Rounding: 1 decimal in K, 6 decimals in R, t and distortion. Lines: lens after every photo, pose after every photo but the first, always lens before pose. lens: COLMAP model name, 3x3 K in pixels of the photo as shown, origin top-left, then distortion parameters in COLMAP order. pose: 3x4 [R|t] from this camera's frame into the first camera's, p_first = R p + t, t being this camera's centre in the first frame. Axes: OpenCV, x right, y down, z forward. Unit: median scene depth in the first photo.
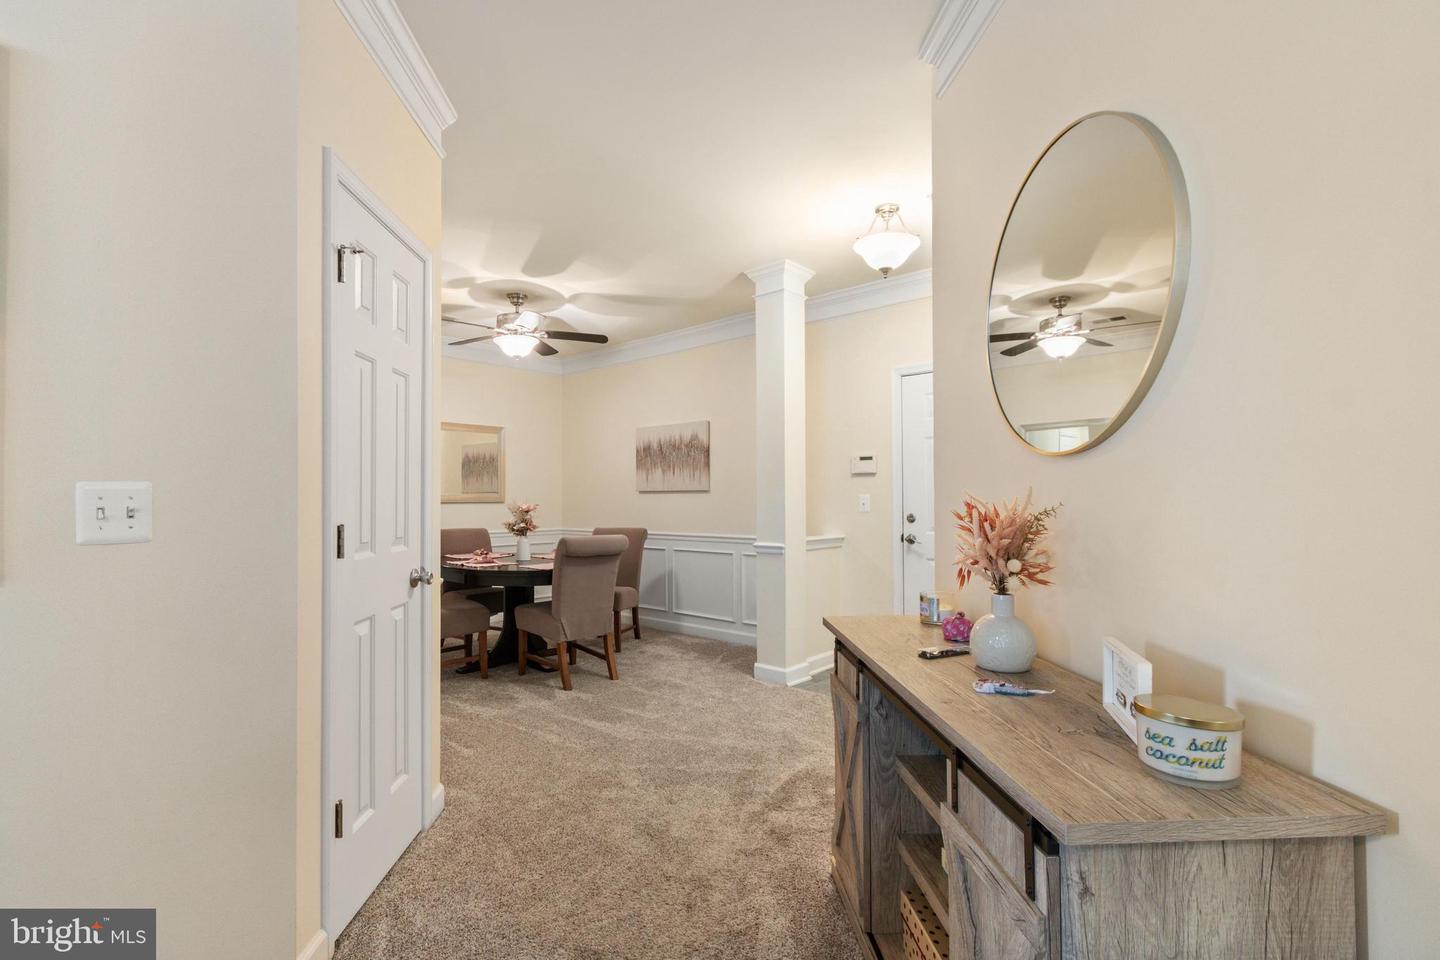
lens RADIAL K [[655.3, 0, 712.9], [0, 655.3, 496.1], [0, 0, 1]] dist [0.003638, -0.000046]
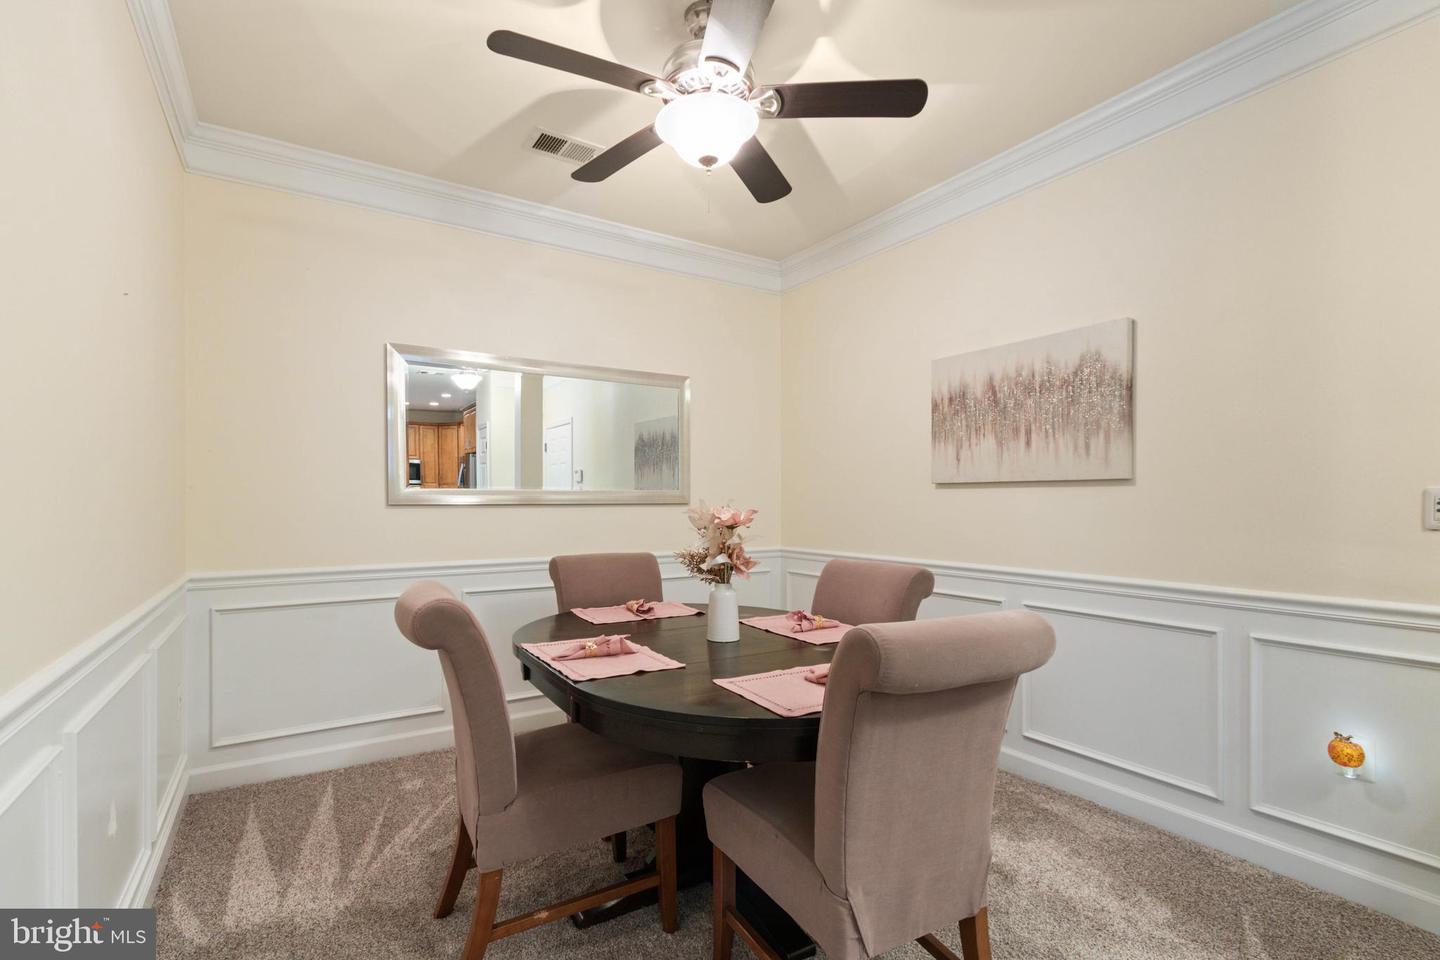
lens RADIAL K [[660.0, 0, 721.6], [0, 660.0, 502.8], [0, 0, 1]] dist [0.001781, -0.000090]
pose [[0.963380, 0.003388, -0.268119, -0.172924], [-0.000812, 0.999952, 0.009717, 0.003812], [0.268139, -0.009143, 0.963337, 0.579139]]
